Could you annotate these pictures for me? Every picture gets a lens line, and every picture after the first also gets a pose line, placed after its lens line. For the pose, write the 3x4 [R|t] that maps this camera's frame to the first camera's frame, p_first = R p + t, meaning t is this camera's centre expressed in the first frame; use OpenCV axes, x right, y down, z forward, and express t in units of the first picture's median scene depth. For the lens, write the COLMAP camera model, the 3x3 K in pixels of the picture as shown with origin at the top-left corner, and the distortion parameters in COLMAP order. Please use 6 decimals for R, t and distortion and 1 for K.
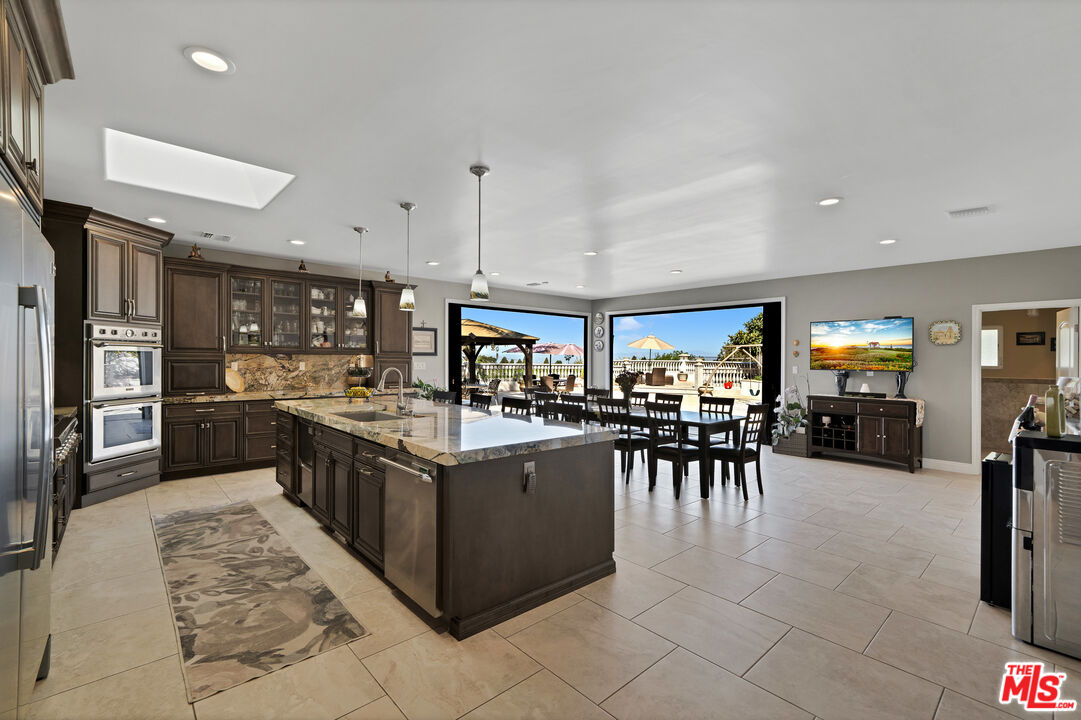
lens RADIAL K [[472.1, 0, 532.1], [0, 472.1, 355.5], [0, 0, 1]] dist [0.000930, -0.000402]
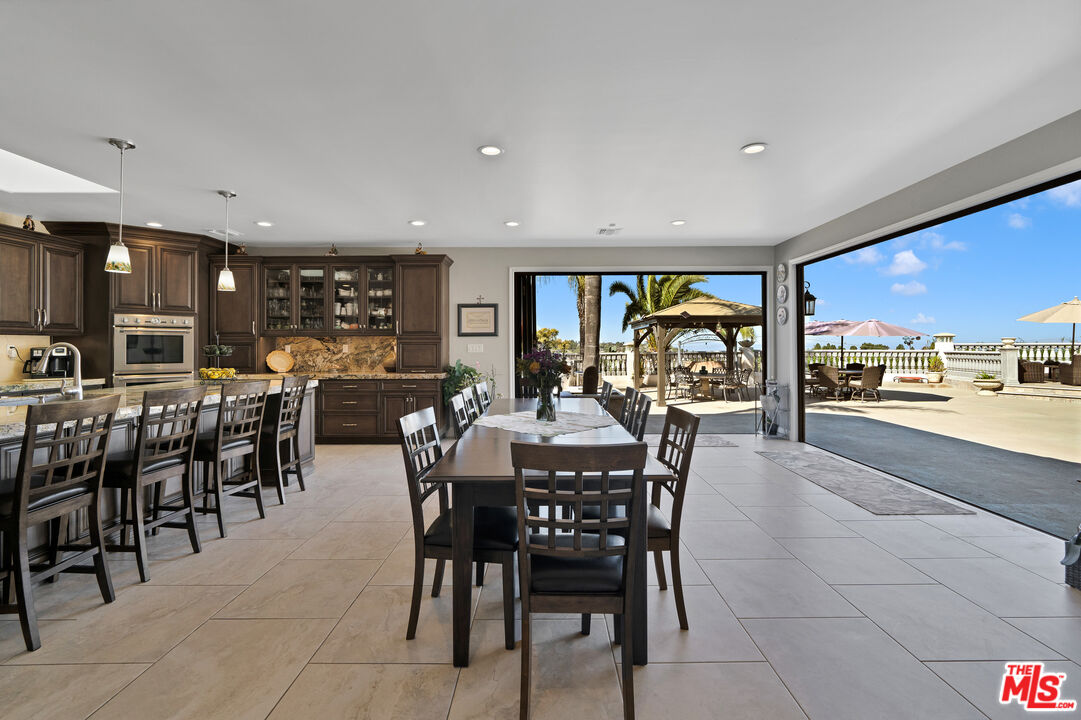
lens RADIAL K [[455.2, 0, 553.3], [0, 455.2, 343.2], [0, 0, 1]] dist [-0.002448, 0.000069]
pose [[0.757109, -0.018020, -0.653040, 0.500987], [0.015170, 0.999835, -0.010002, 0.027913], [0.653112, -0.002334, 0.757258, 0.561867]]
